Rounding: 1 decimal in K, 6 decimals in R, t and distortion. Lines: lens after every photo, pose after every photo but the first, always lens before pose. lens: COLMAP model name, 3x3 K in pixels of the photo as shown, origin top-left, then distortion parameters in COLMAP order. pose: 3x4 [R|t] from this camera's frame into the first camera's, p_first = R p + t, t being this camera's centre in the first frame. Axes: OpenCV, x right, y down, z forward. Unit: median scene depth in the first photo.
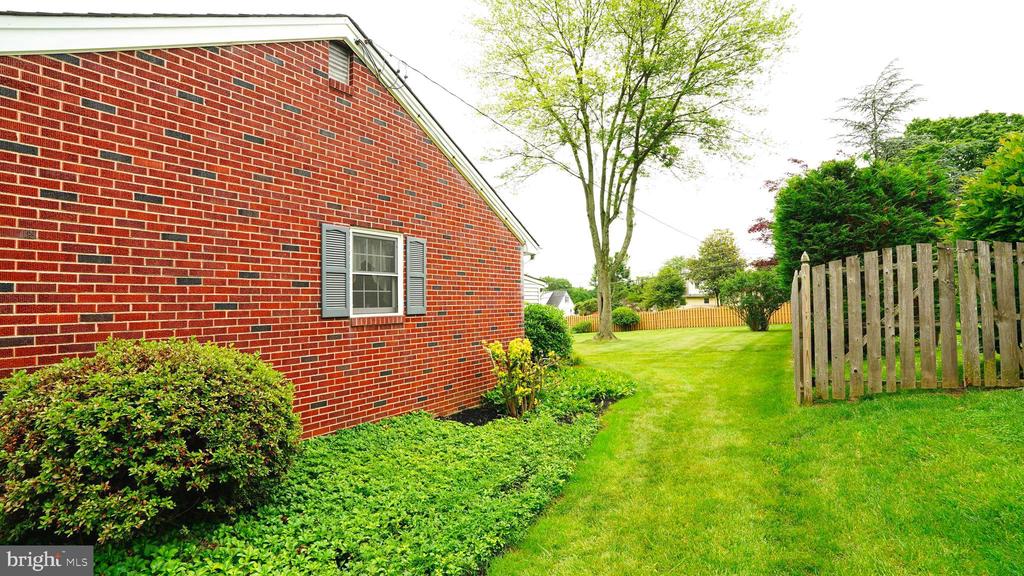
lens RADIAL K [[509.1, 0, 513.0], [0, 509.1, 293.4], [0, 0, 1]] dist [-0.050110, -0.000075]
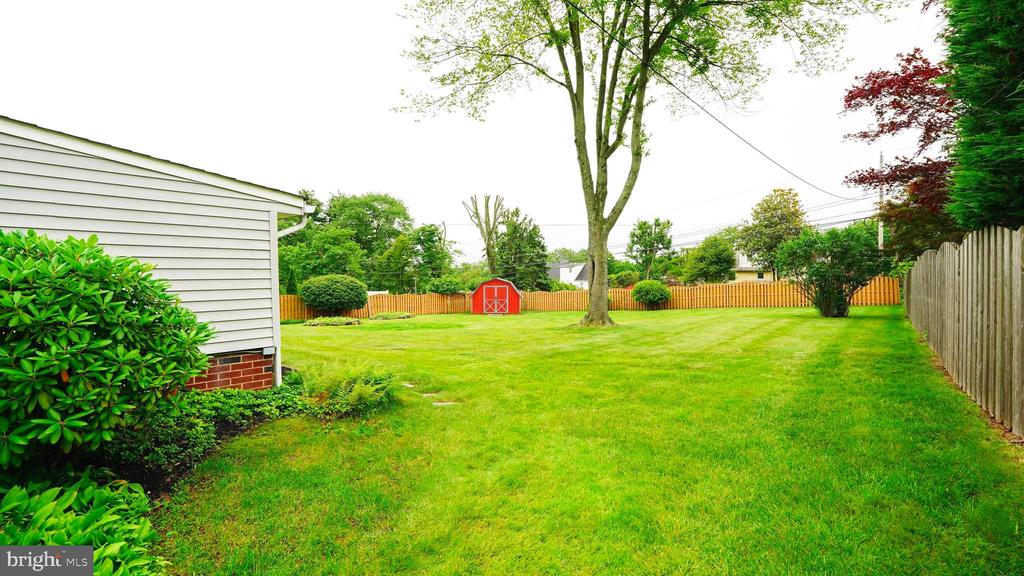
lens RADIAL K [[497.3, 0, 512.0], [0, 497.3, 288.0], [0, 0, 1]] dist [-0.042306, 0.000884]
pose [[0.994188, 0.018451, -0.106068, 0.125750], [-0.013991, 0.998992, 0.042646, 0.014083], [0.106748, -0.040914, 0.993444, 0.300185]]
